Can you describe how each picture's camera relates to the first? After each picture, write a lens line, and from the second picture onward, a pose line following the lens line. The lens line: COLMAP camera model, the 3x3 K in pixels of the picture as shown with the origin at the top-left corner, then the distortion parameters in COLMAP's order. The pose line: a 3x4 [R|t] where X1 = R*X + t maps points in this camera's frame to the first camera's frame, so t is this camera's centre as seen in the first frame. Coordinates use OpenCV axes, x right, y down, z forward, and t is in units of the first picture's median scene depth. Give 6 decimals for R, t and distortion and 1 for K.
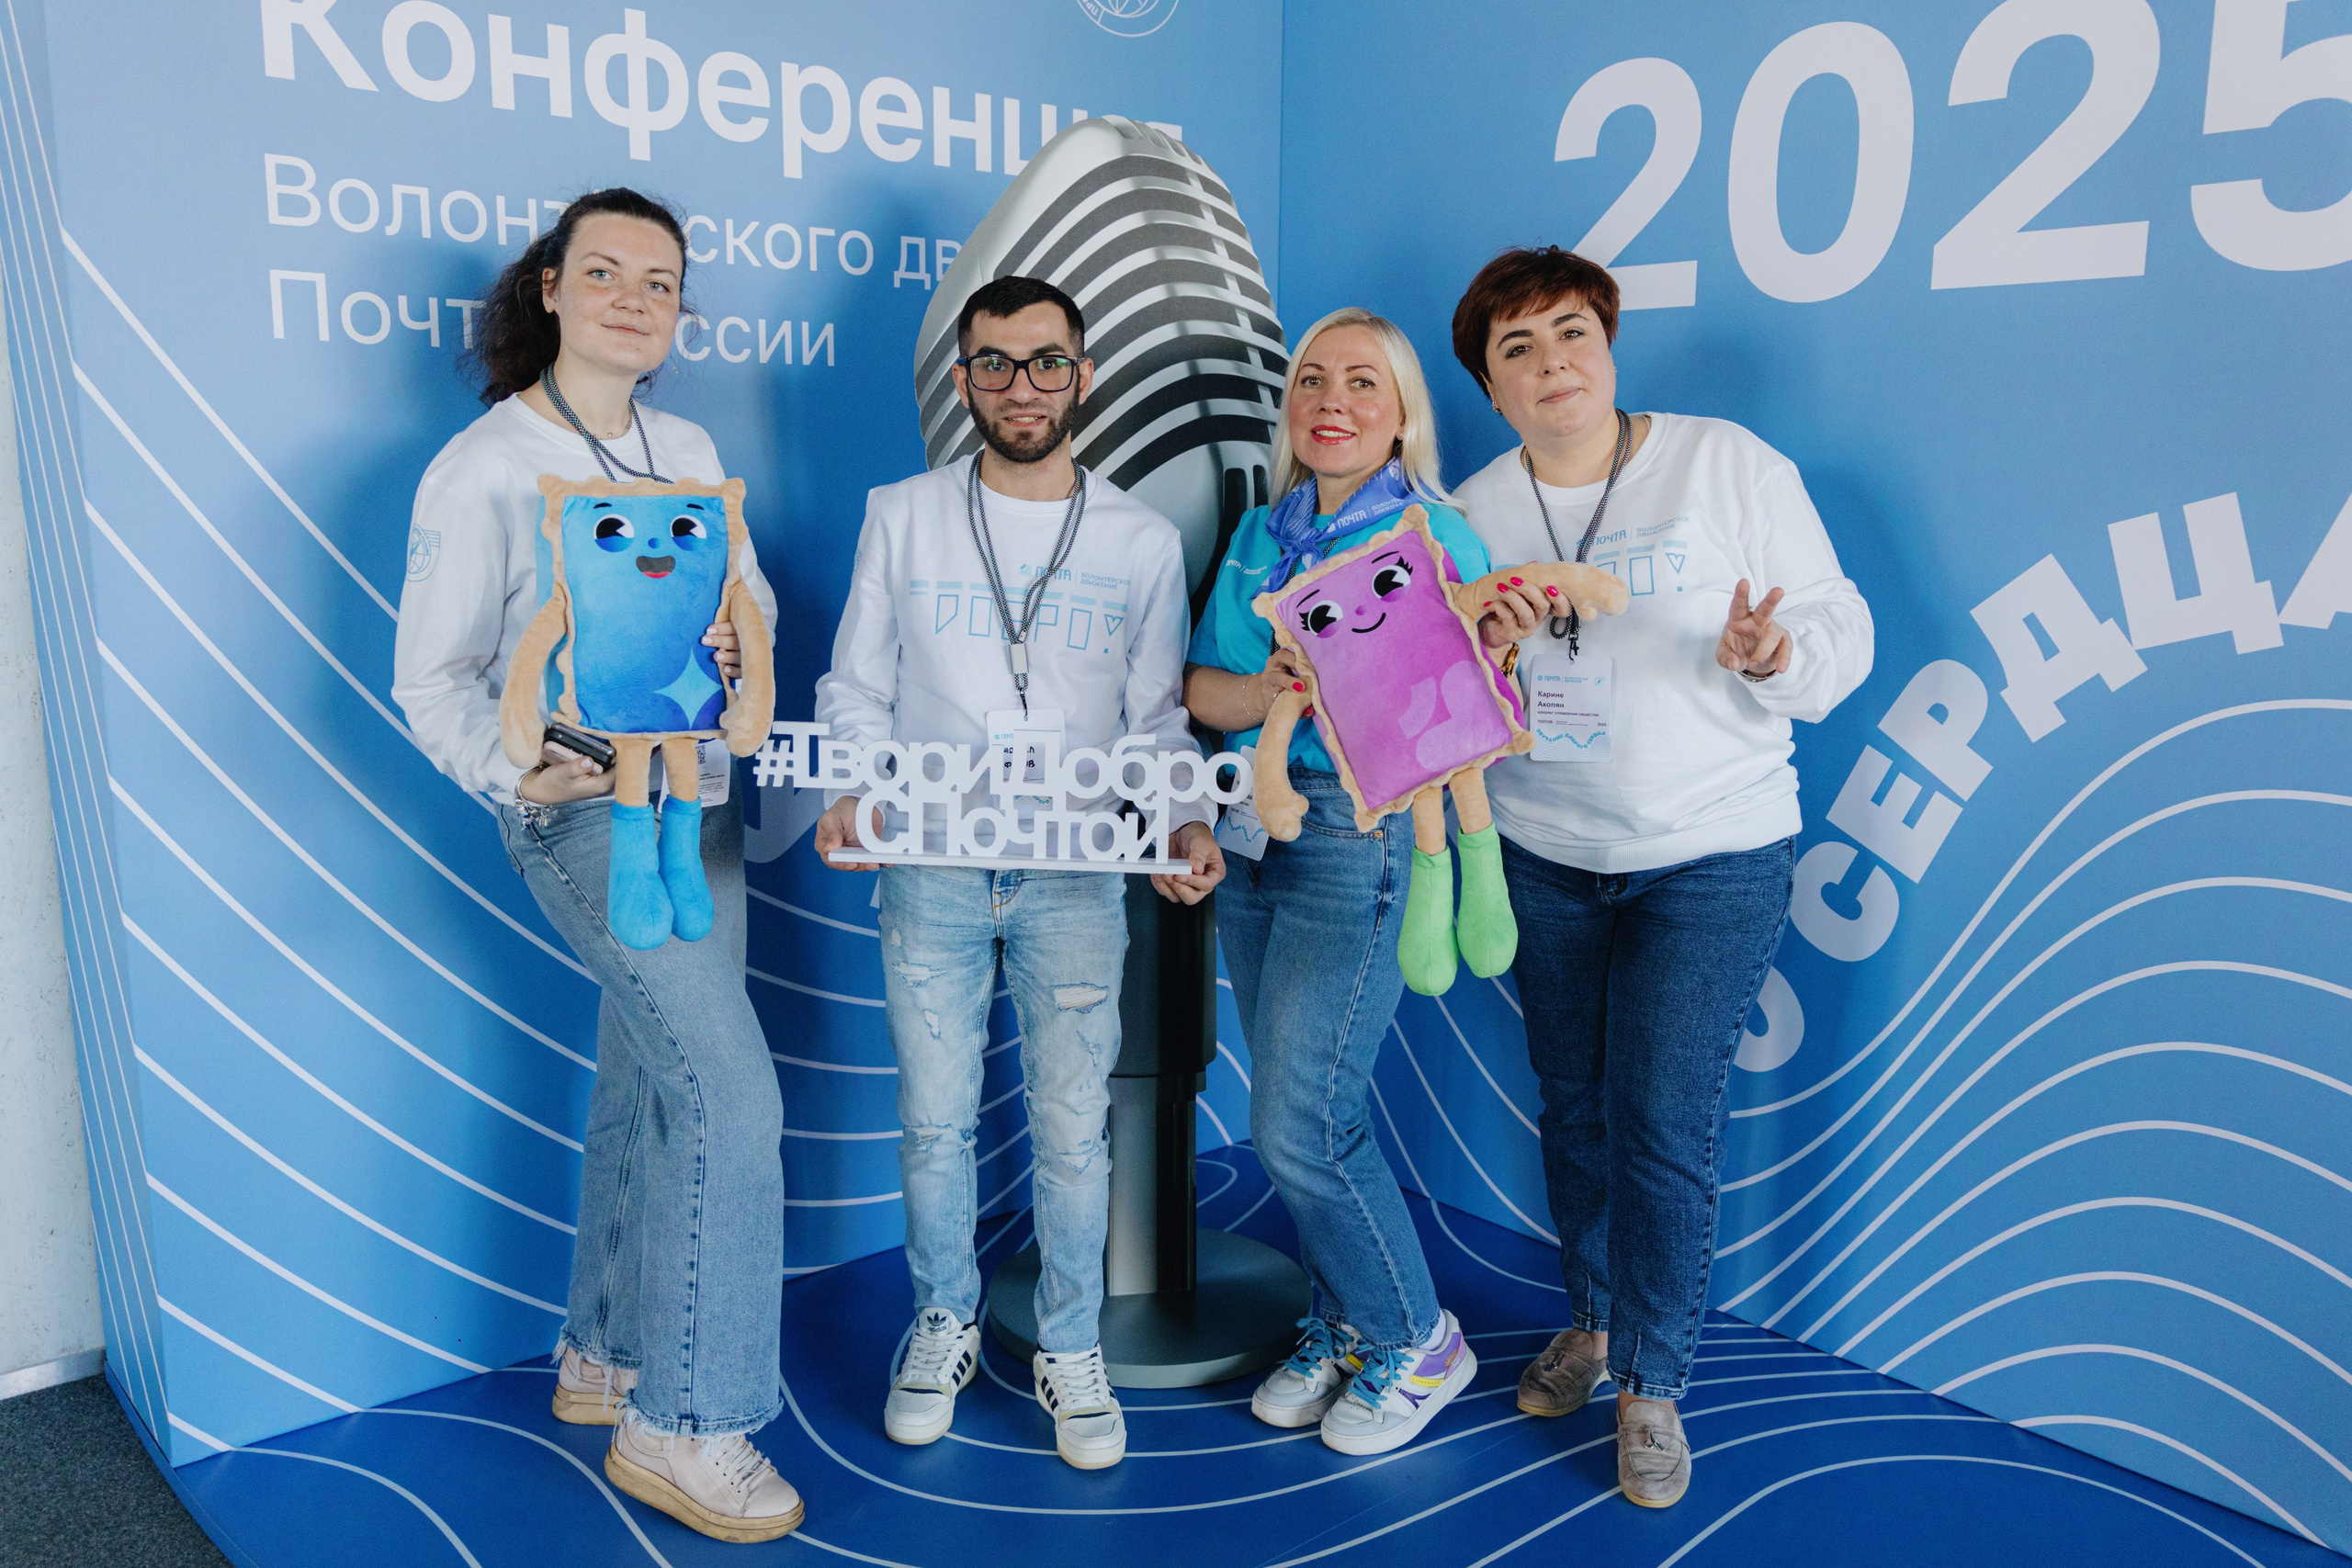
lens RADIAL K [[1939.1, 0, 1168.1], [0, 1939.1, 787.4], [0, 0, 1]] dist [-0.012723, 0.024474]
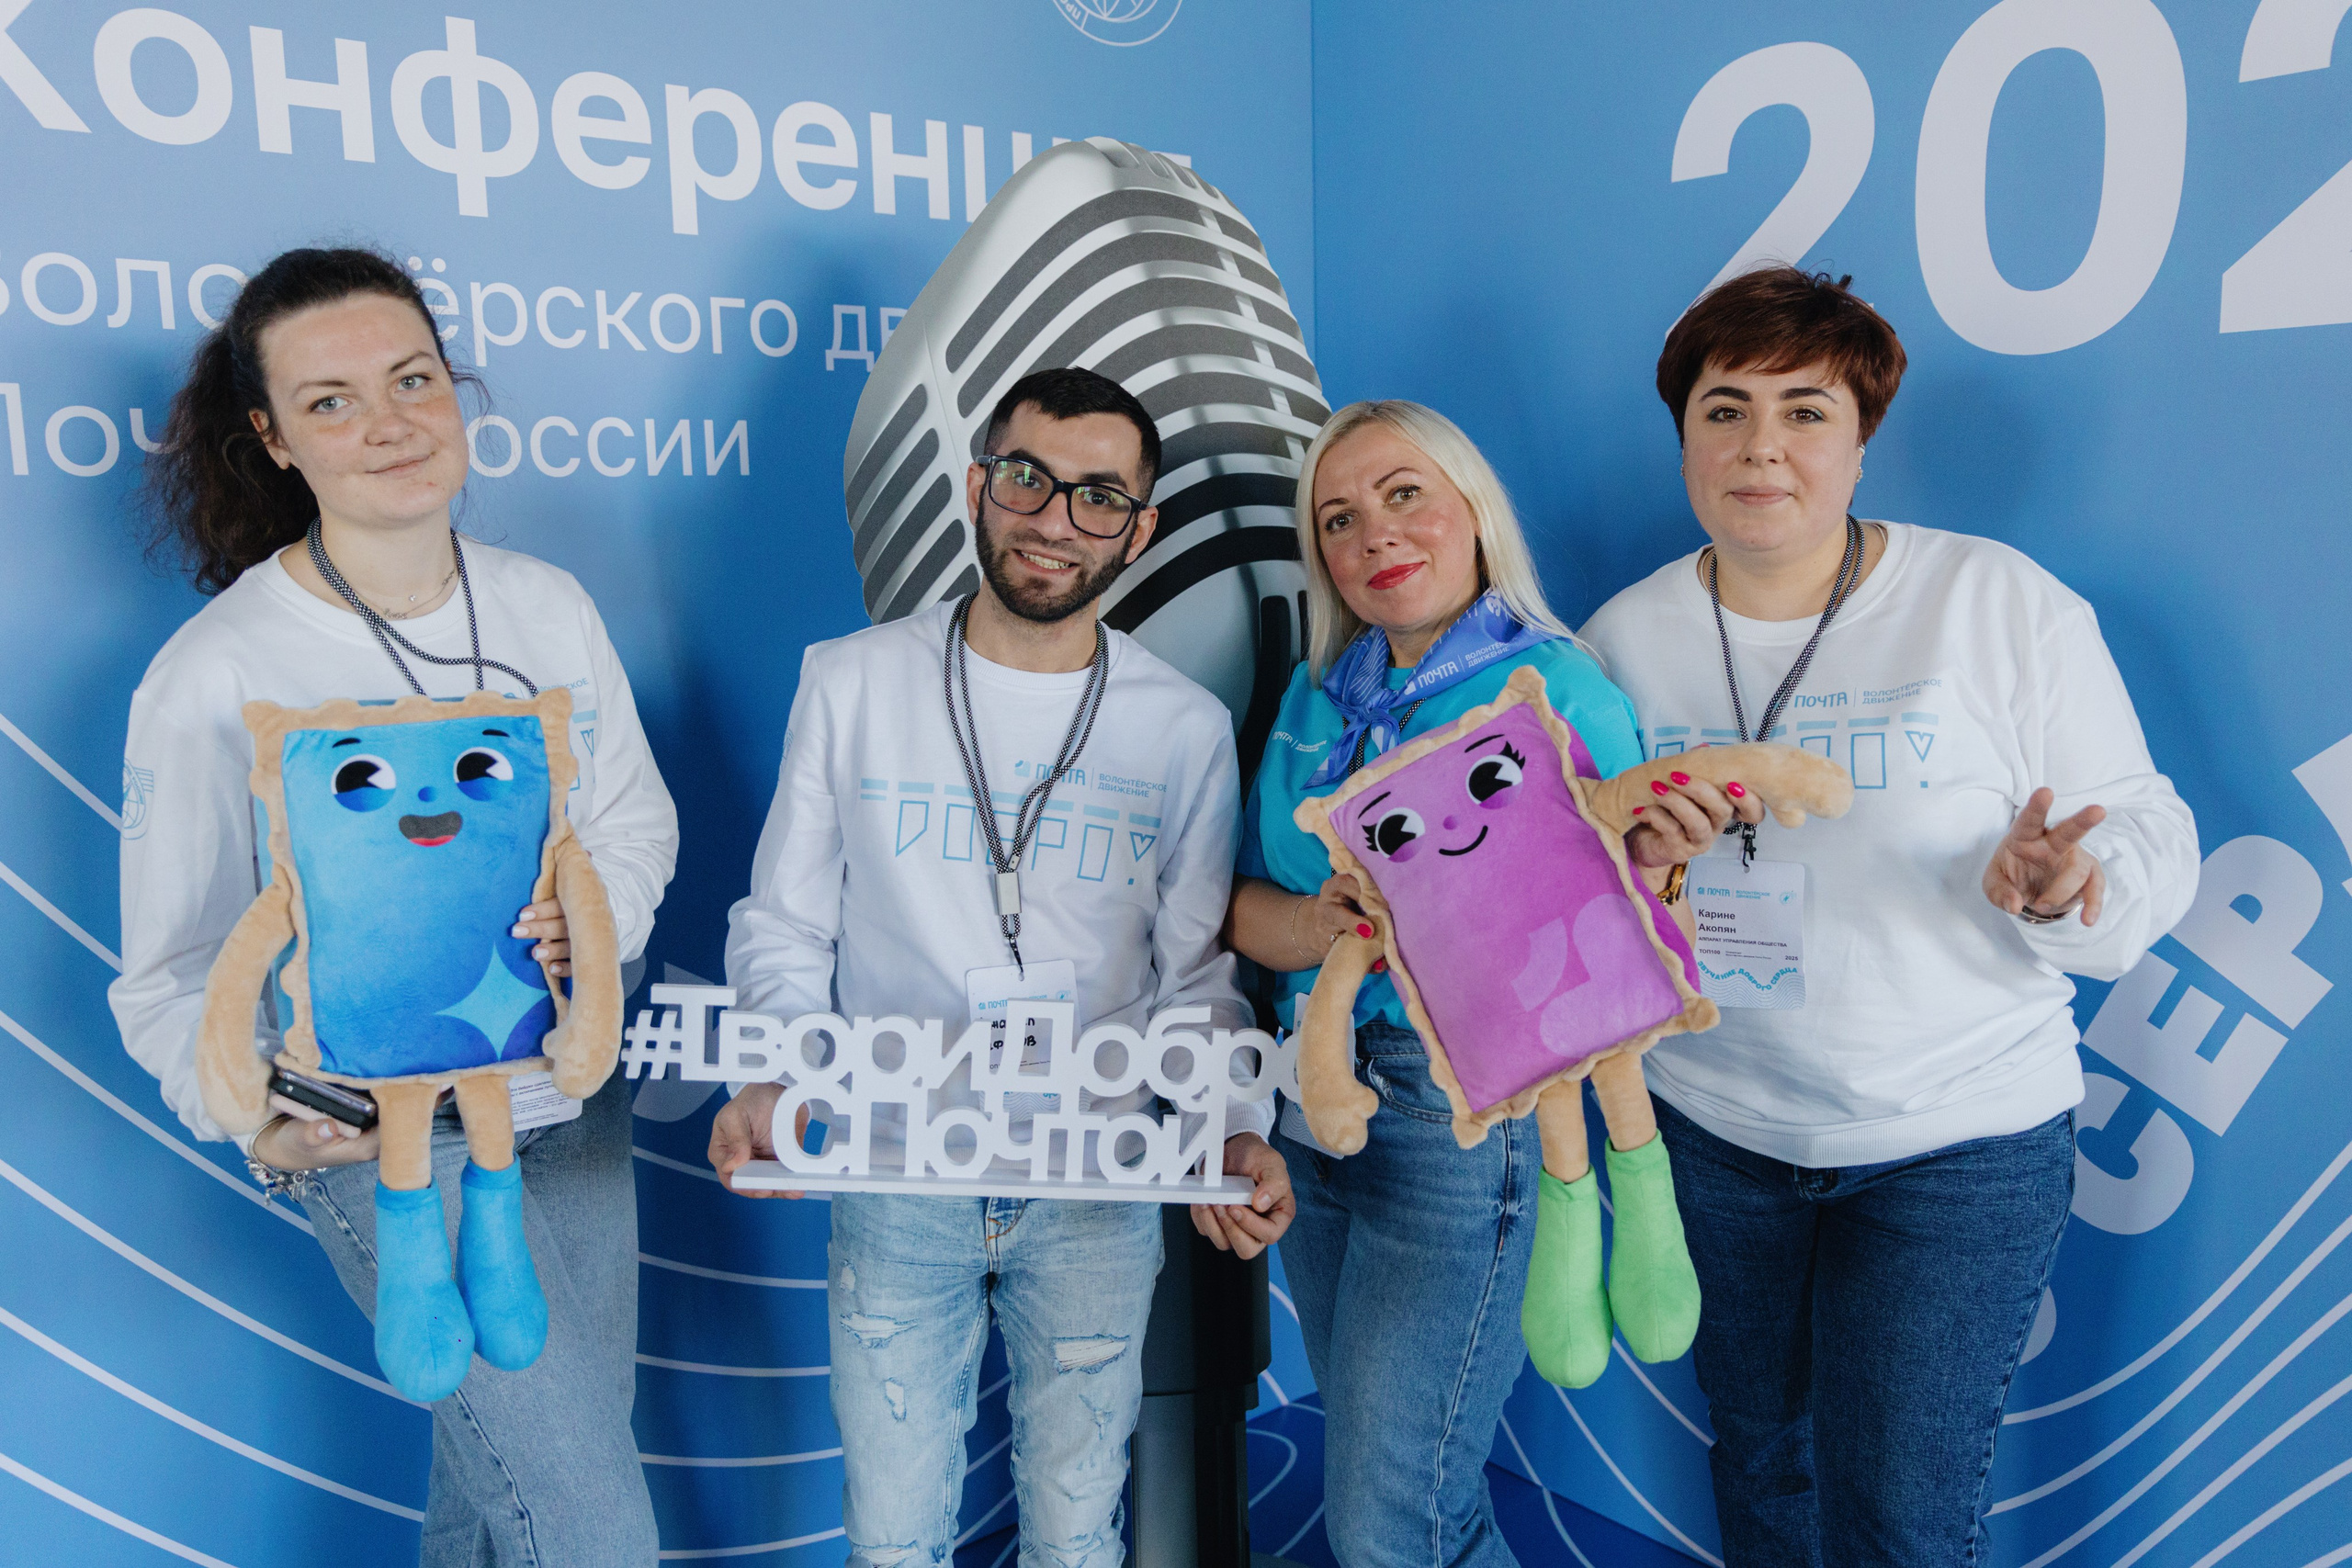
lens RADIAL K [[1939.1, 0, 1160.4], [0, 1939.1, 797.9], [0, 0, 1]] dist [-0.012723, 0.024474]
pose [[0.999444, -0.028543, -0.017210, 0.000894], [0.028316, 0.999510, -0.013336, -0.083132], [0.017583, 0.012842, 0.999763, 0.262114]]
